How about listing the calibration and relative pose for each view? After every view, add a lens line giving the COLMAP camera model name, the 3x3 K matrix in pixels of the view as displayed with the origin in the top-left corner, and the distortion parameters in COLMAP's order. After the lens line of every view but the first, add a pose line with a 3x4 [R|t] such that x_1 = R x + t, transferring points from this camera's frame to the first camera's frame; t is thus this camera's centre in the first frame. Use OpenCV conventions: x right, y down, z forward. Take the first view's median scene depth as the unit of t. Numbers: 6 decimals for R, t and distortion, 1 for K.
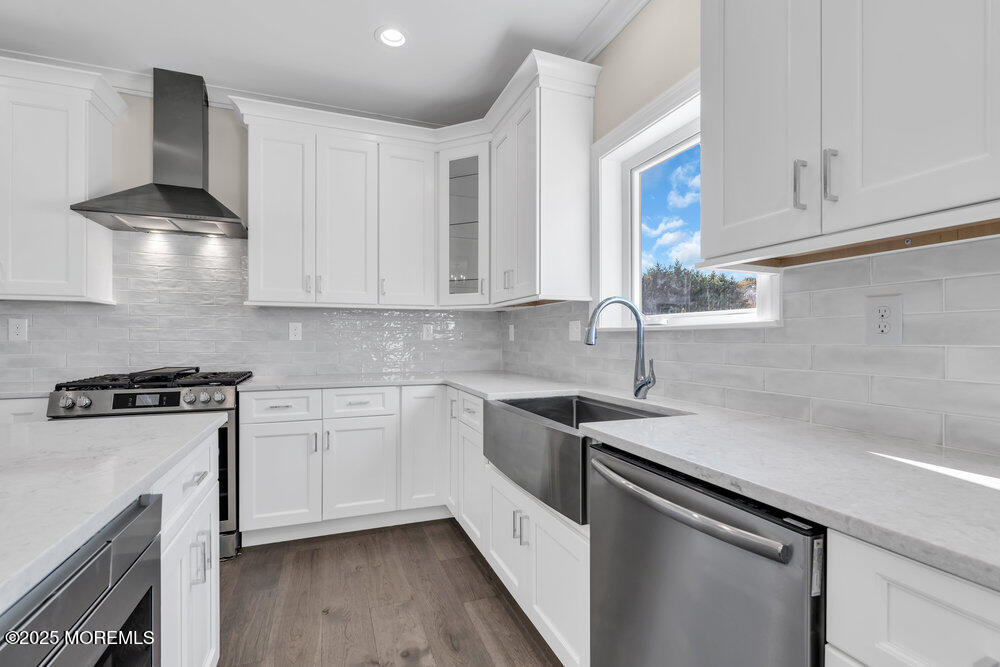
lens RADIAL K [[448.5, 0, 497.4], [0, 448.5, 339.8], [0, 0, 1]] dist [-0.004822, 0.000027]
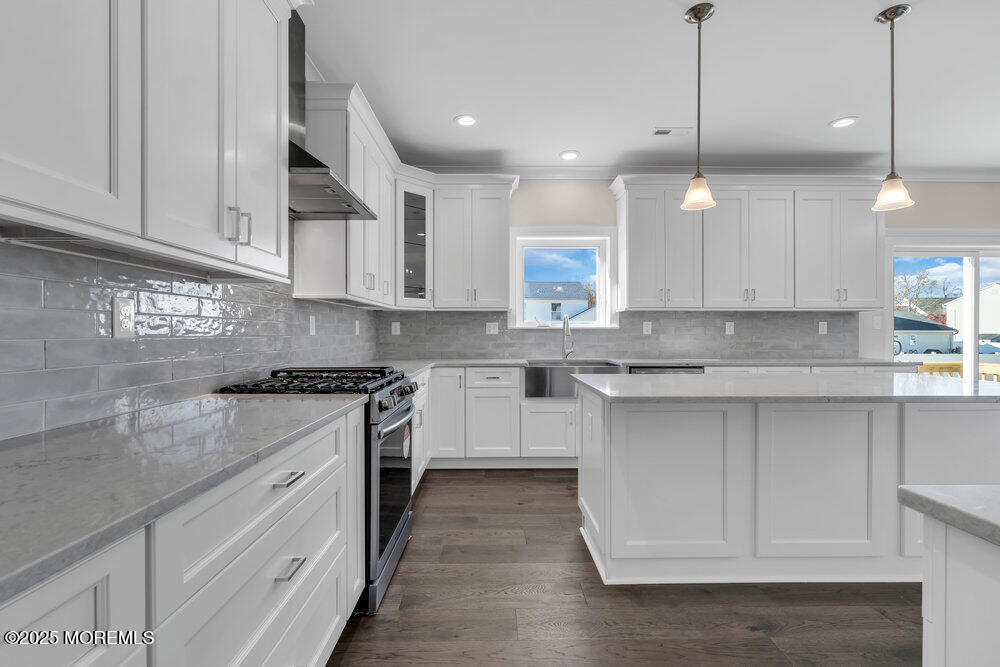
lens RADIAL K [[446.5, 0, 497.7], [0, 446.5, 332.1], [0, 0, 1]] dist [-0.012219, 0.005047]
pose [[0.353816, 0.000489, 0.935315, -1.472751], [0.003717, 0.999991, -0.001929, -0.001762], [-0.935308, 0.004159, 0.353811, 0.396217]]
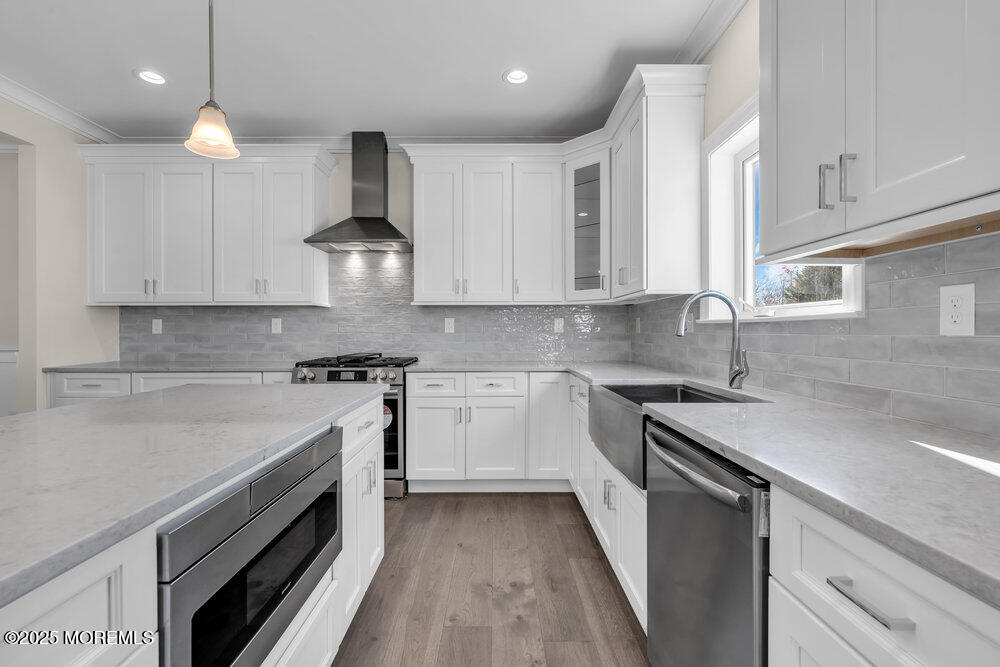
lens RADIAL K [[446.5, 0, 497.7], [0, 446.5, 332.1], [0, 0, 1]] dist [-0.012219, 0.005047]
pose [[0.935237, -0.001854, -0.354018, 0.129388], [0.001706, 0.999998, -0.000731, 0.001182], [0.354019, 0.000080, 0.935238, -0.115822]]
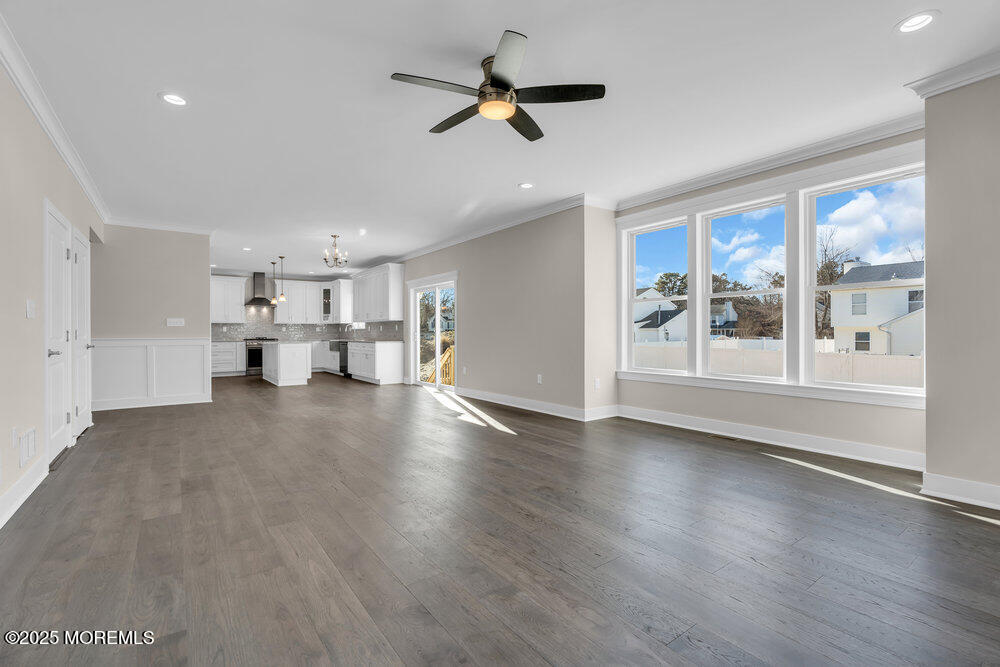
lens RADIAL K [[448.5, 0, 497.4], [0, 448.5, 339.8], [0, 0, 1]] dist [-0.004822, 0.000027]
pose [[0.967819, -0.008110, 0.251517, 0.527211], [0.005242, 0.999913, 0.012070, 0.048339], [-0.251593, -0.010363, 0.967778, -4.417432]]
